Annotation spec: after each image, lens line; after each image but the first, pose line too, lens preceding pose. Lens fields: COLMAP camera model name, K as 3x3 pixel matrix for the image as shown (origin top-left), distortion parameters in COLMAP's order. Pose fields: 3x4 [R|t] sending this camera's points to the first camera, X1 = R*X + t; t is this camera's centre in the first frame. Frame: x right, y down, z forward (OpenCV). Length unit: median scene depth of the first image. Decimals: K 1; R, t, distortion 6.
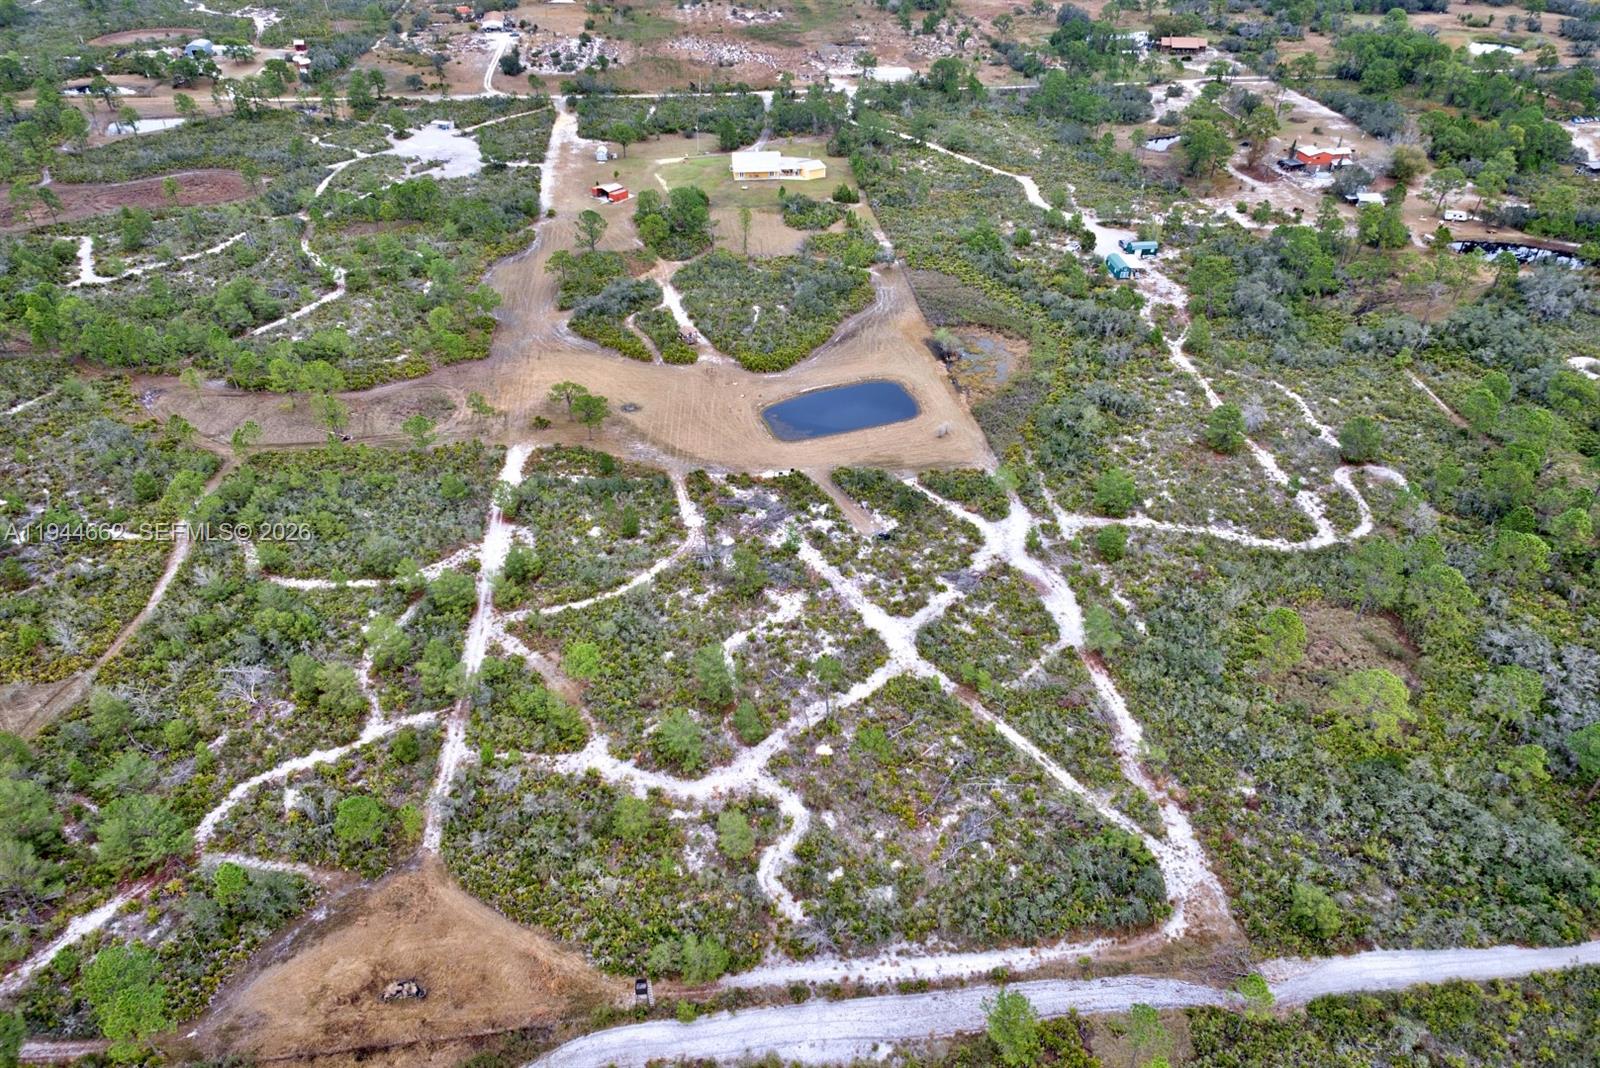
lens RADIAL K [[1067.2, 0, 800.0], [0, 1067.2, 534.0], [0, 0, 1]] dist [0.063875, -0.031526]
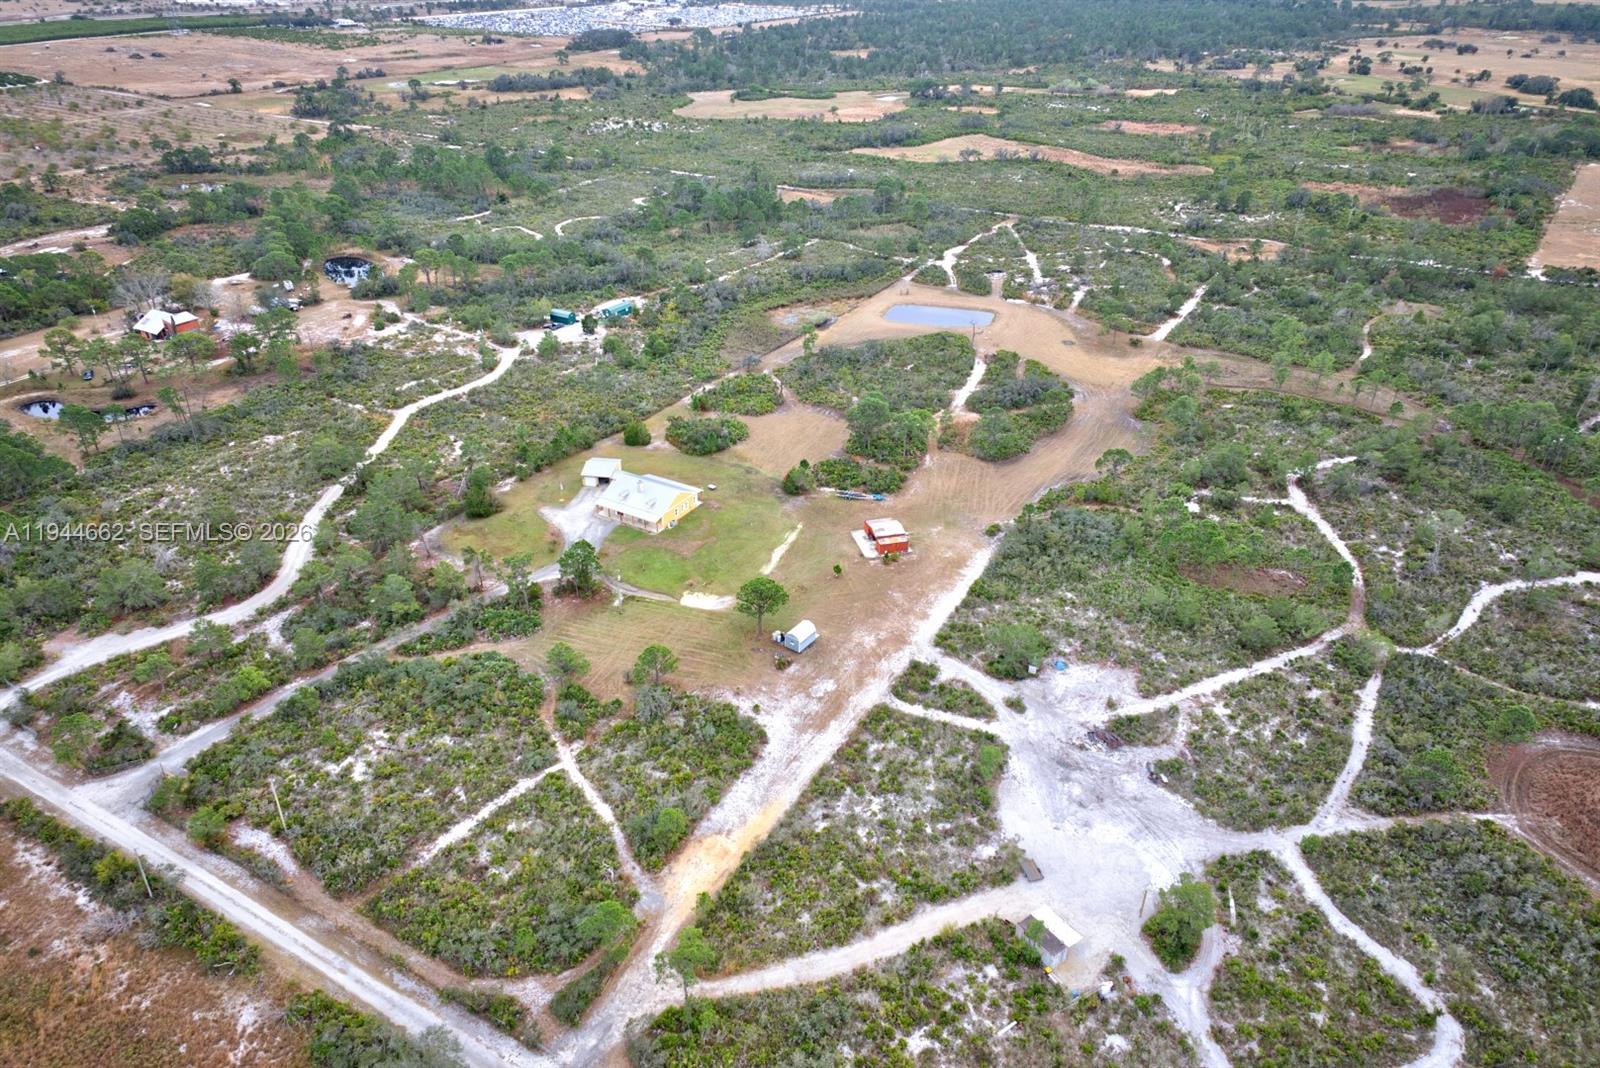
lens RADIAL K [[1067.2, 0, 800.0], [0, 1067.2, 534.0], [0, 0, 1]] dist [0.063875, -0.031526]
pose [[-0.793894, -0.306564, 0.525120, -0.882254], [0.345358, 0.483454, 0.804363, -1.589362], [-0.500460, 0.819934, -0.277936, 2.244083]]
